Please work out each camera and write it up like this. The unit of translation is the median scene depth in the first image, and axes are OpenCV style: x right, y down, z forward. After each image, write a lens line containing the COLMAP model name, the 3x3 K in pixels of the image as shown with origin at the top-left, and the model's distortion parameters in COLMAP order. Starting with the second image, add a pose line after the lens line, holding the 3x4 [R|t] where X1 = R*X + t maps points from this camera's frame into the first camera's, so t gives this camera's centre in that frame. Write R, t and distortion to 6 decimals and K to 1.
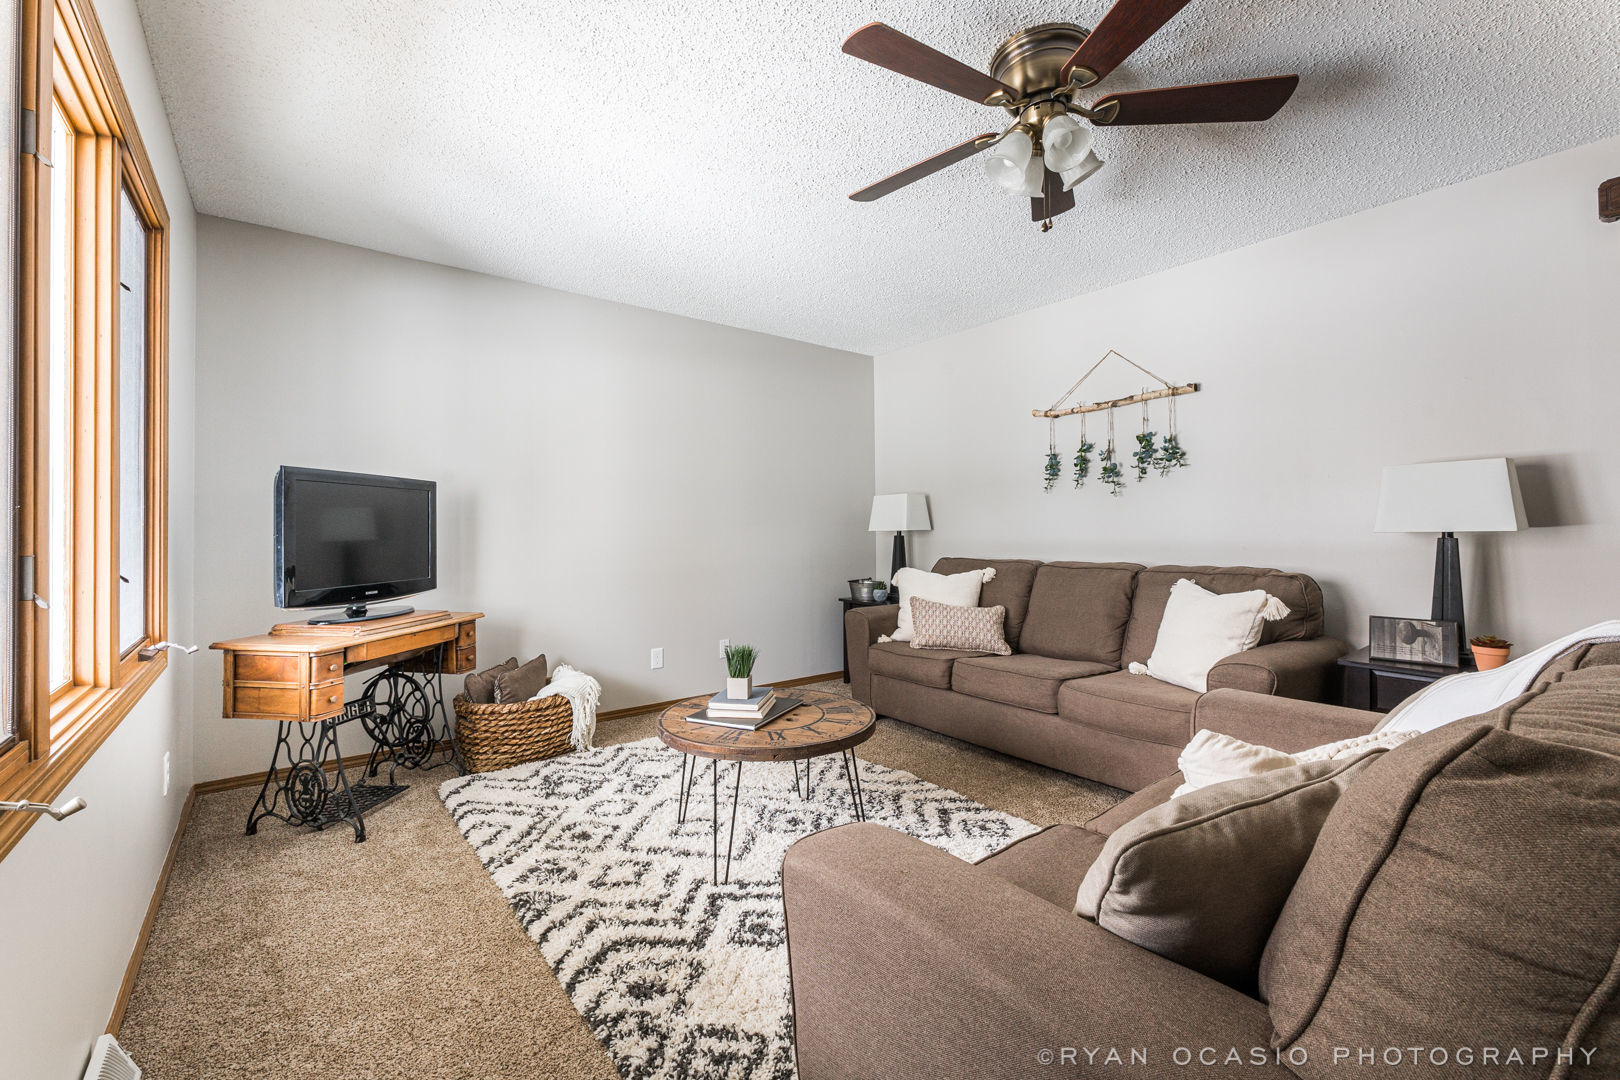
lens RADIAL K [[666.9, 0, 809.9], [0, 666.9, 523.1], [0, 0, 1]] dist [0.002260, -0.000035]
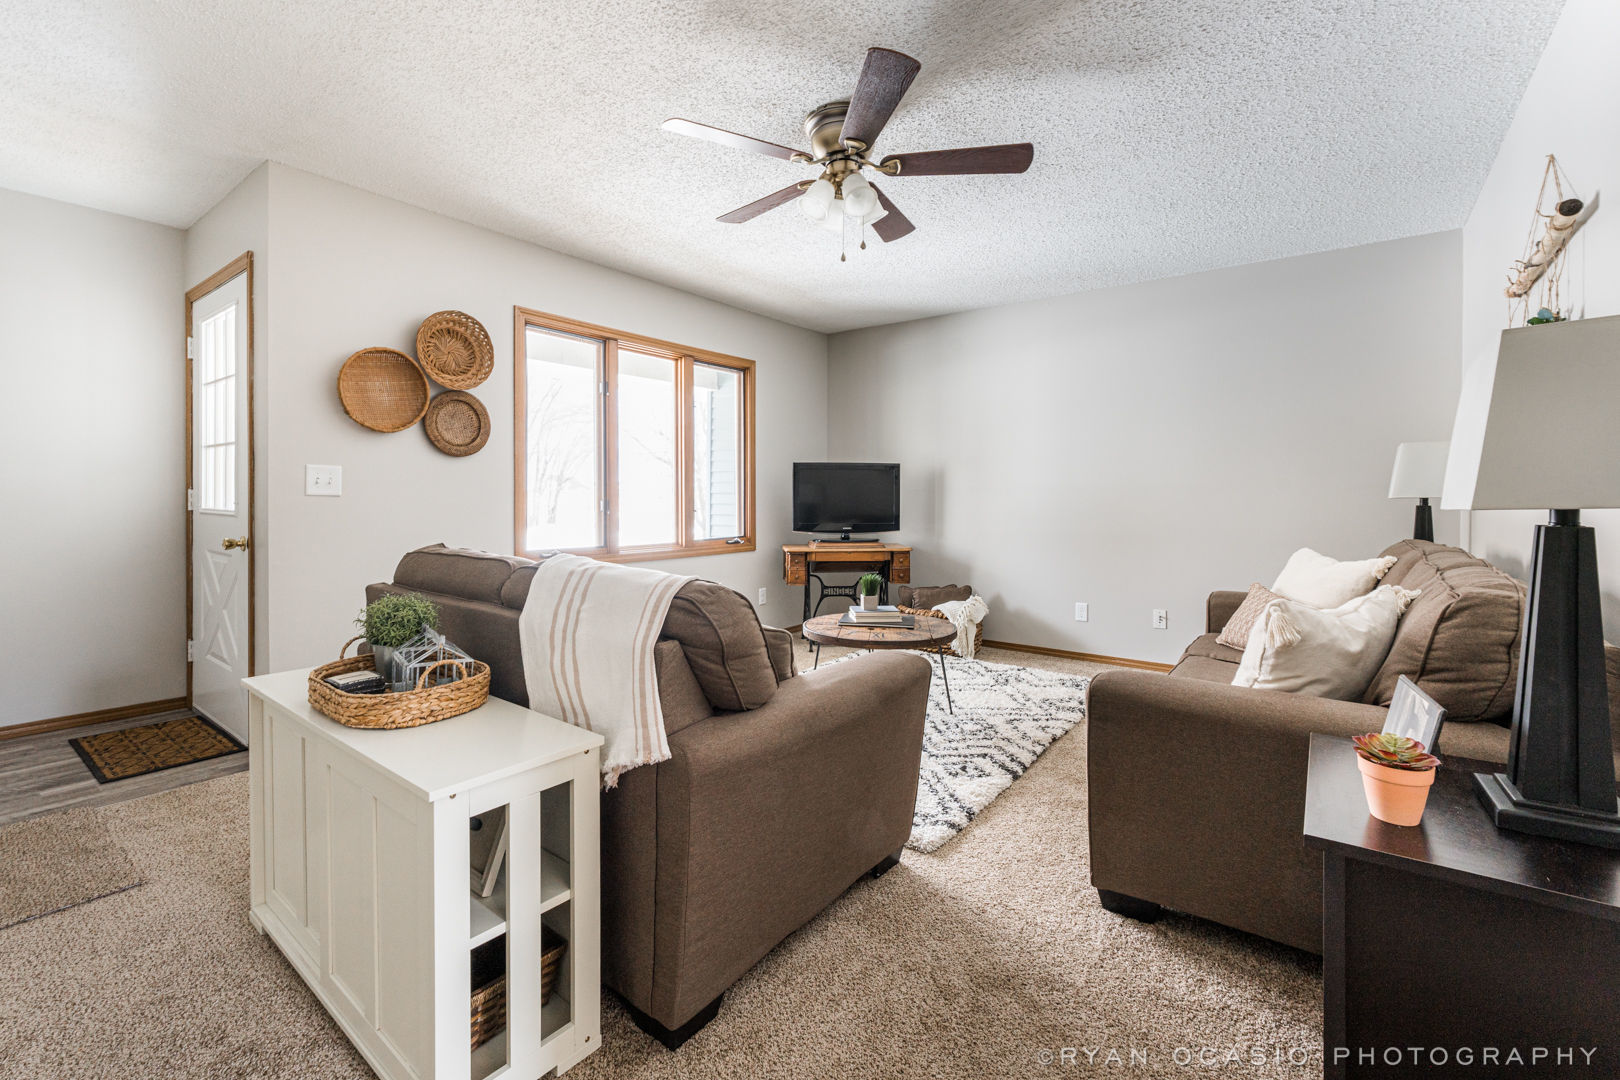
lens RADIAL K [[704.3, 0, 805.1], [0, 704.3, 509.4], [0, 0, 1]] dist [0.003243, 0.000573]
pose [[0.243797, 0.022526, -0.969565, 1.222783], [0.005886, 0.999677, 0.024706, 0.007219], [0.969808, -0.011730, 0.243586, 0.451957]]
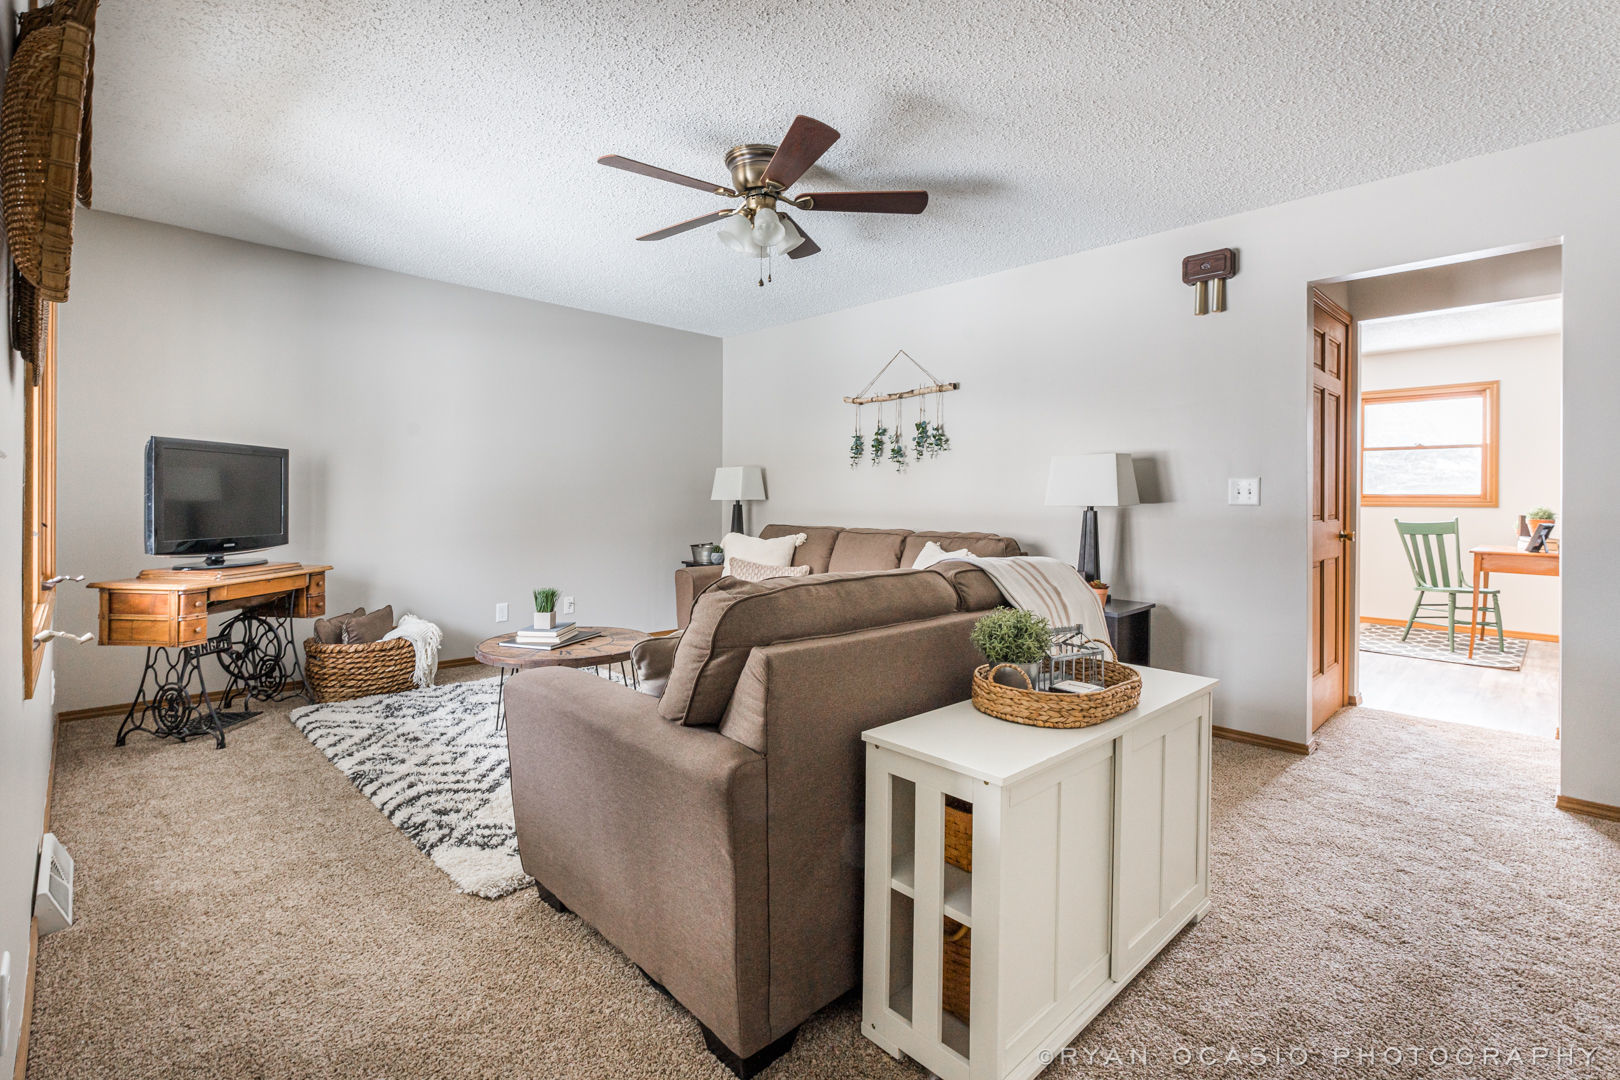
lens RADIAL K [[746.6, 0, 814.1], [0, 746.6, 503.8], [0, 0, 1]] dist [0.001271, 0.000980]
pose [[0.993910, 0.016179, 0.109001, 0.222296], [-0.017885, 0.999732, 0.014689, -0.004964], [-0.108734, -0.016549, 0.993933, -0.422332]]
